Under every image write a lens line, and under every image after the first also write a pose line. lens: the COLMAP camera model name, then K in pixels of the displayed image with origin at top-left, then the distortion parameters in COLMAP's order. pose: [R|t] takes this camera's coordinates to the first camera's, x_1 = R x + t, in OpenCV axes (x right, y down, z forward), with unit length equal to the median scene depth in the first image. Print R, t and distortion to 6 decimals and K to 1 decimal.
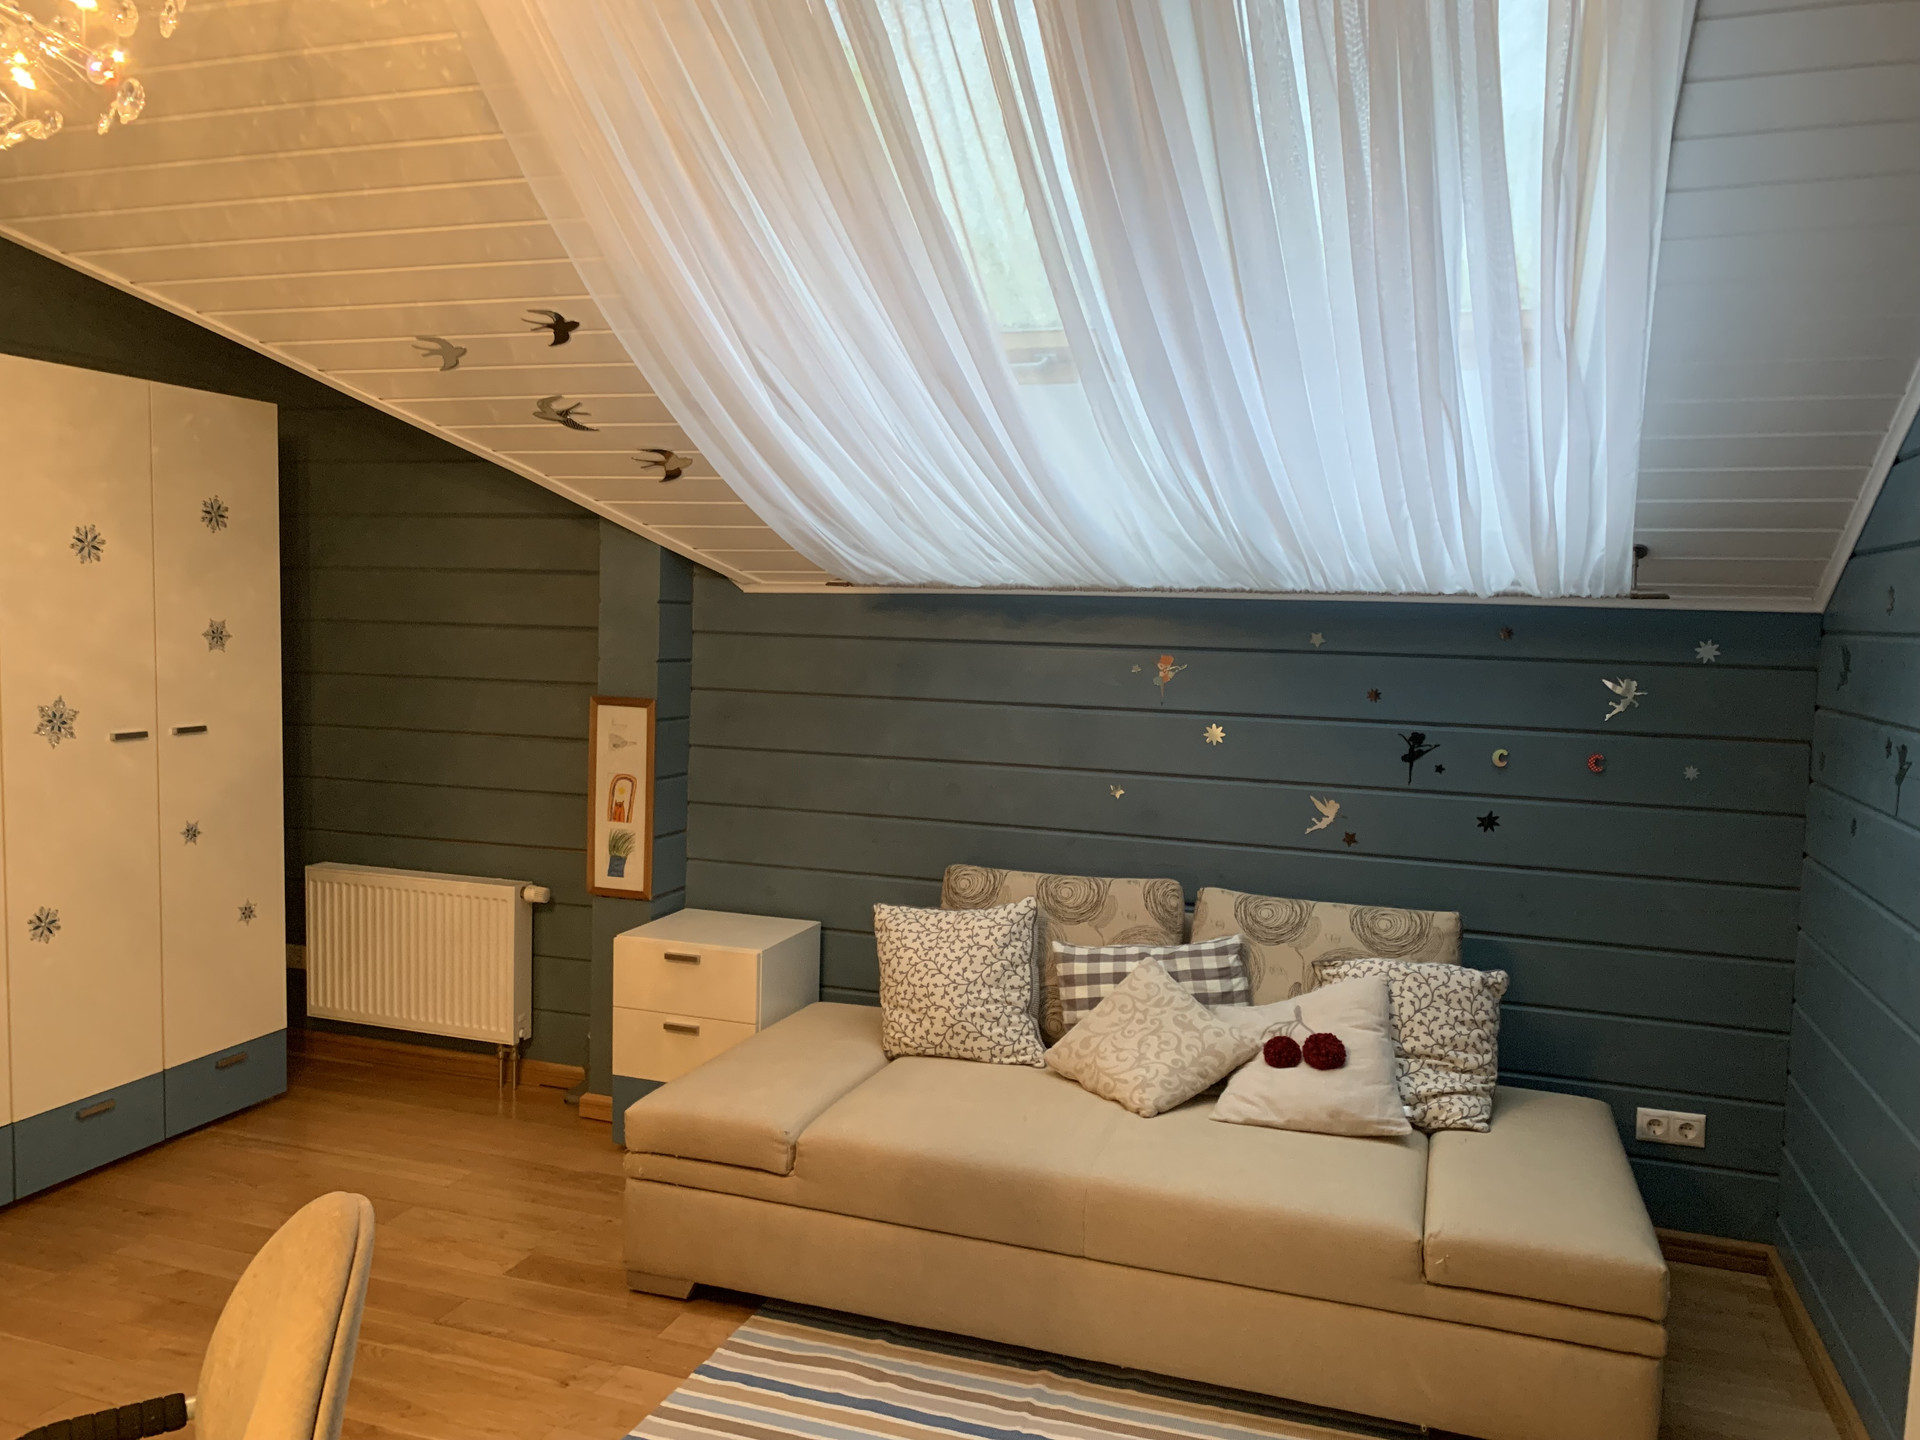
lens RADIAL K [[1471.8, 0, 960.3], [0, 1471.8, 719.6], [0, 0, 1]] dist [0.000248, 0.001114]
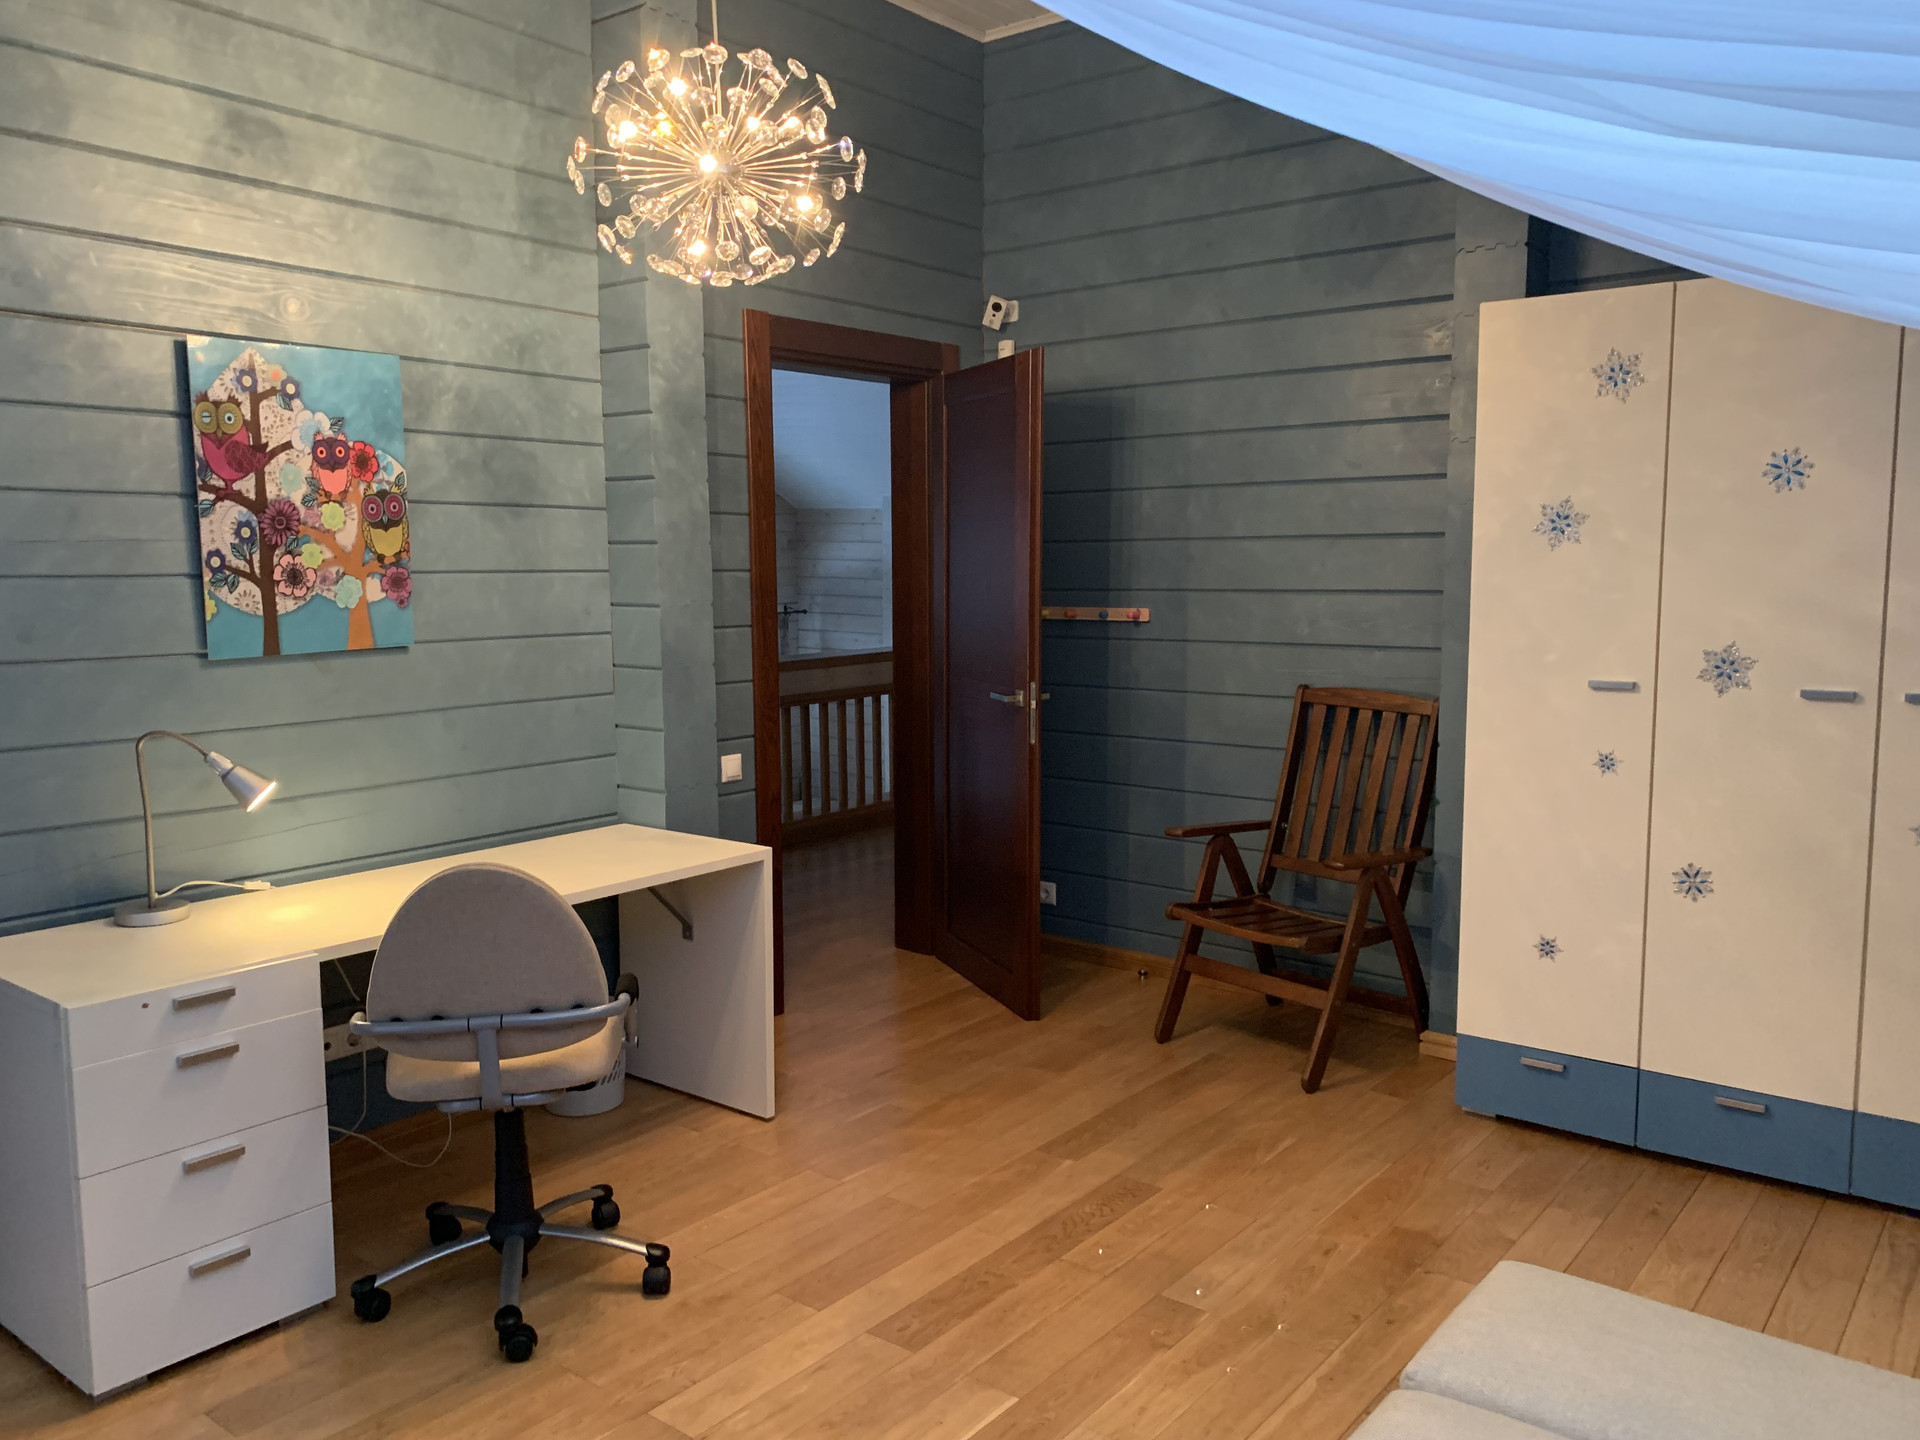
lens RADIAL K [[1471.8, 0, 959.9], [0, 1471.8, 723.0], [0, 0, 1]] dist [0.000248, 0.001114]
pose [[-0.339484, 0.086125, -0.936661, 0.480361], [-0.072905, 0.990394, 0.117489, -0.044333], [0.937782, 0.108173, -0.329944, 1.001256]]
